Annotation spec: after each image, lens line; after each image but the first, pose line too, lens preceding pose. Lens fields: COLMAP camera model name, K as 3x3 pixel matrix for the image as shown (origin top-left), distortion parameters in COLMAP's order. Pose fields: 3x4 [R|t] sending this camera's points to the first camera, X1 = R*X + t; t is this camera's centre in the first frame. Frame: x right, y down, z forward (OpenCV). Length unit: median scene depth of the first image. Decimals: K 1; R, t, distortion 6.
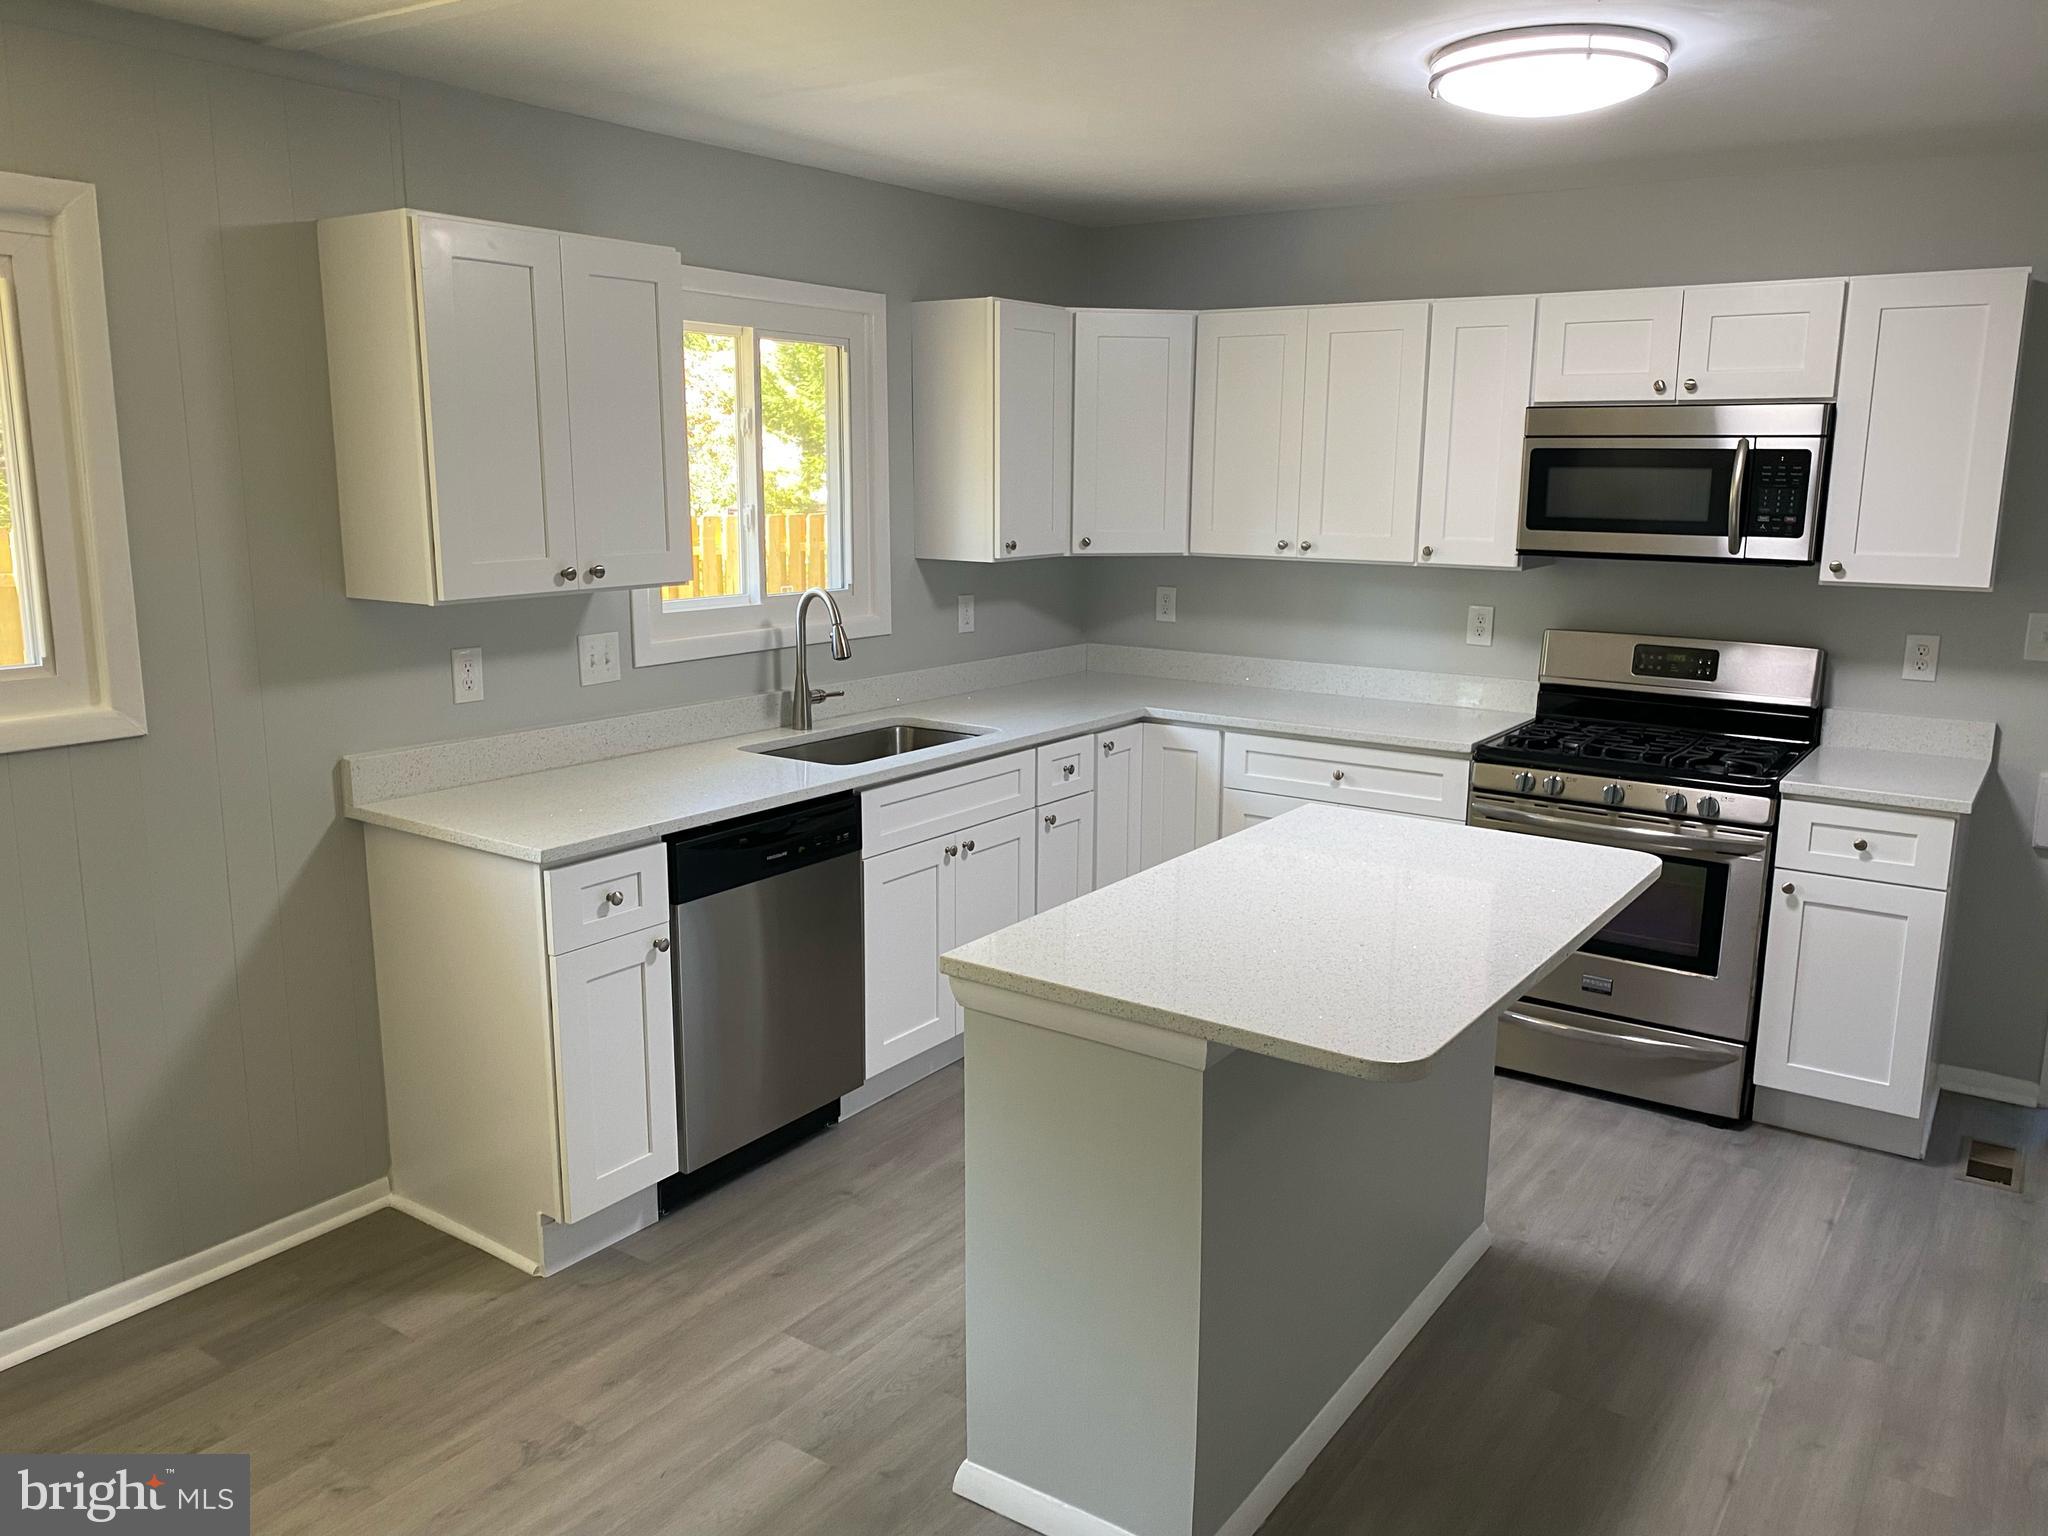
lens RADIAL K [[1542.8, 0, 1028.1], [0, 1542.8, 769.2], [0, 0, 1]] dist [0.007894, -0.009528]
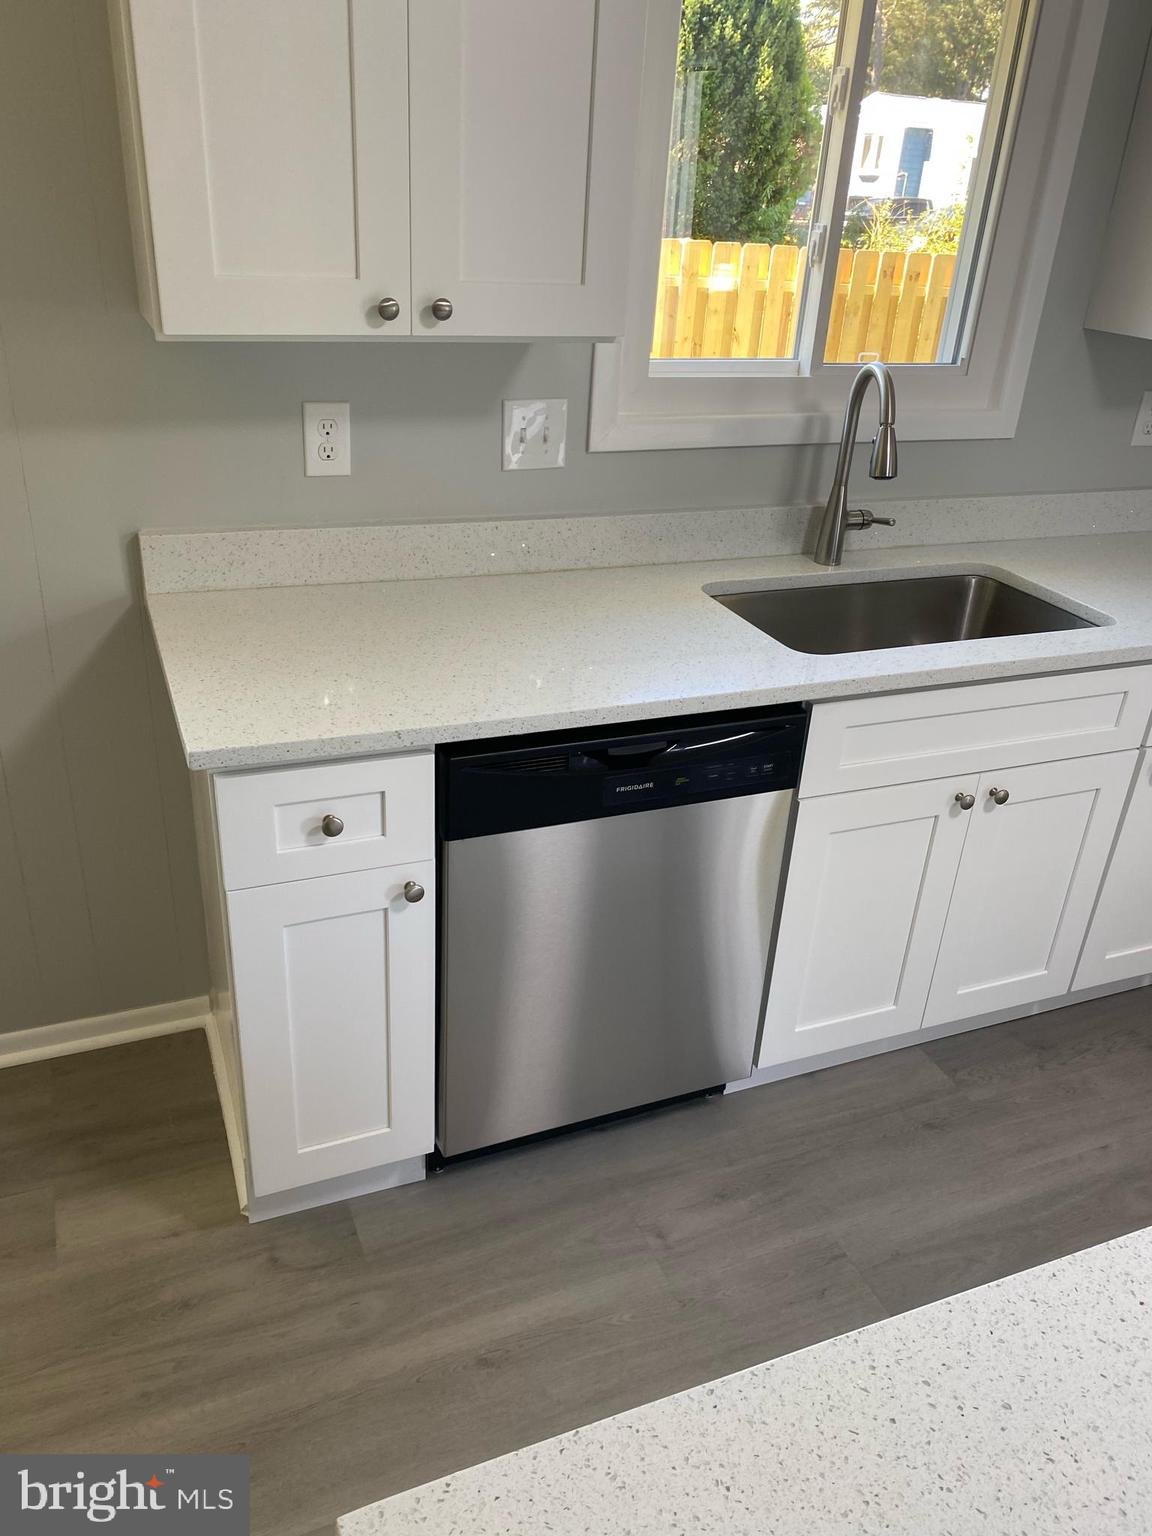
lens RADIAL K [[1157.1, 0, 567.8], [0, 1157.1, 765.7], [0, 0, 1]] dist [0.007894, -0.009528]
pose [[0.835725, 0.277954, -0.473608, 0.042725], [-0.150733, 0.945426, 0.288876, -0.085567], [0.528056, -0.170032, 0.832013, 0.530276]]
